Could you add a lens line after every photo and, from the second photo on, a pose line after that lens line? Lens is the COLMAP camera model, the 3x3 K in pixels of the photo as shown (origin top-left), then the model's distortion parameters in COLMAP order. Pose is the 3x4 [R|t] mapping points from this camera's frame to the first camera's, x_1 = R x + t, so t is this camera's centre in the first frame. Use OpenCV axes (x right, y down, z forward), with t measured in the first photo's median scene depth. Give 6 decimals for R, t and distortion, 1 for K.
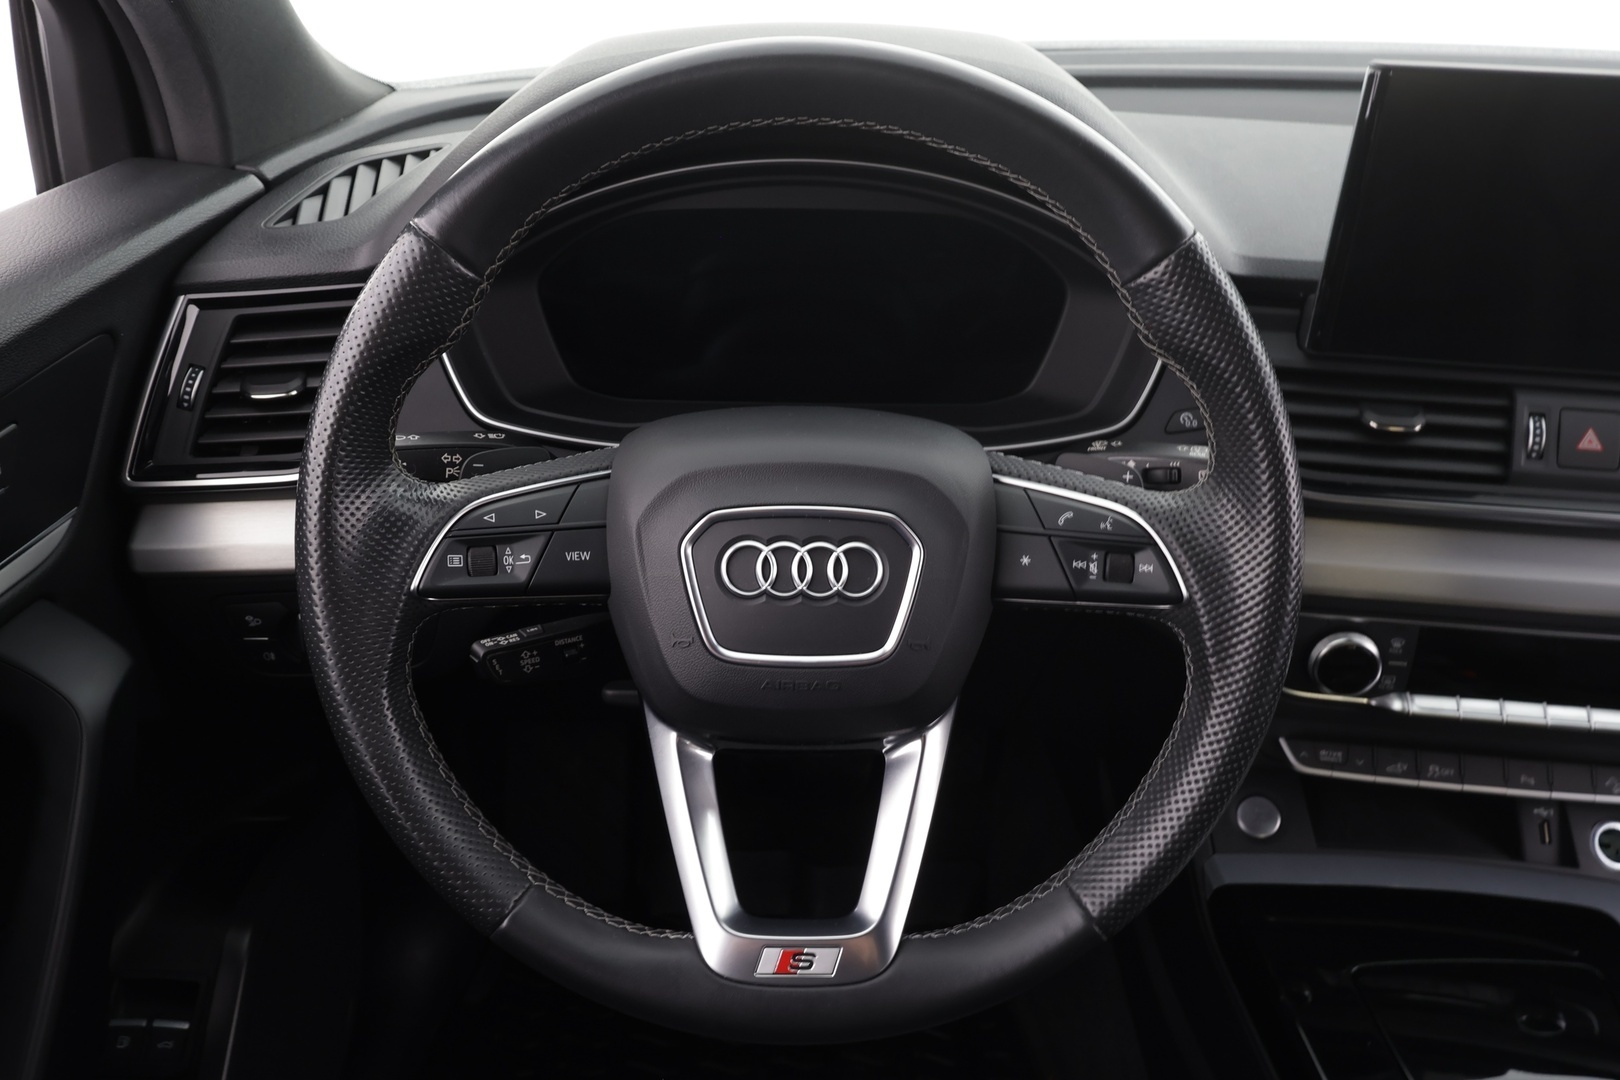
lens RADIAL K [[1229.2, 0, 810.8], [0, 1229.2, 534.5], [0, 0, 1]] dist [-0.035210, 0.002998]
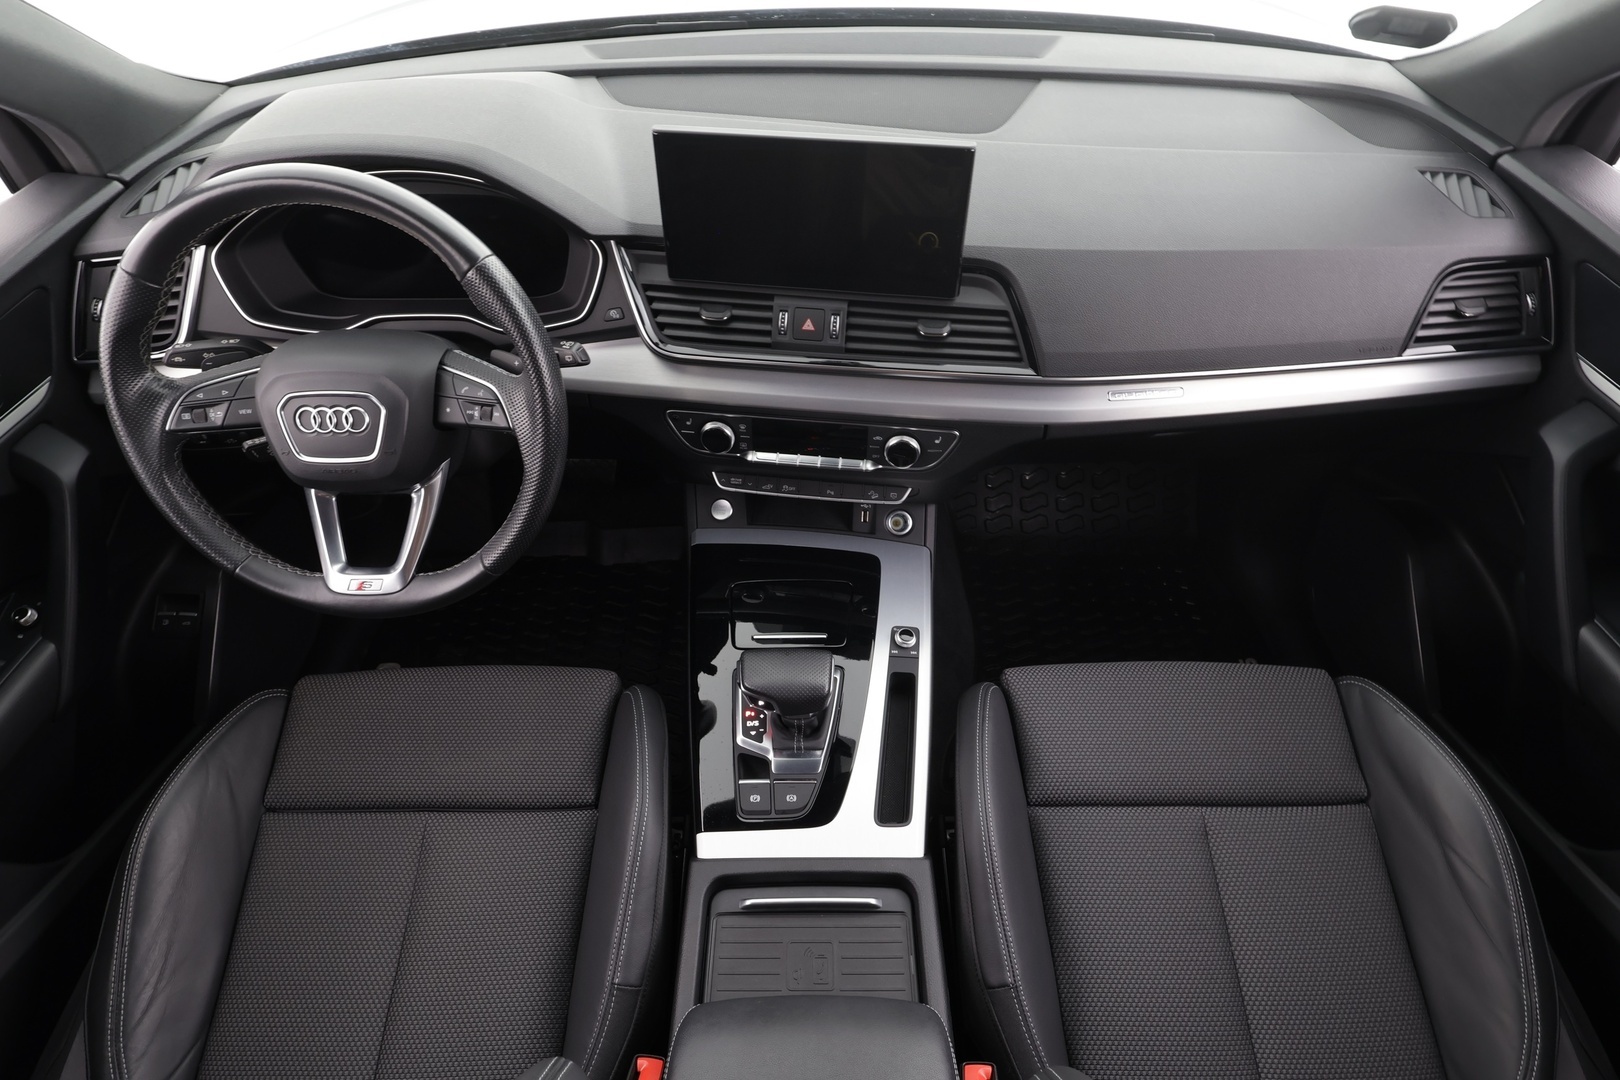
lens RADIAL K [[888.8, 0, 812.0], [0, 888.8, 545.4], [0, 0, 1]] dist [-0.006460, -0.003053]
pose [[0.998945, -0.007343, -0.045335, 0.766879], [0.020810, 0.952351, 0.304294, -0.185158], [0.040941, -0.304916, 0.951499, -0.459899]]
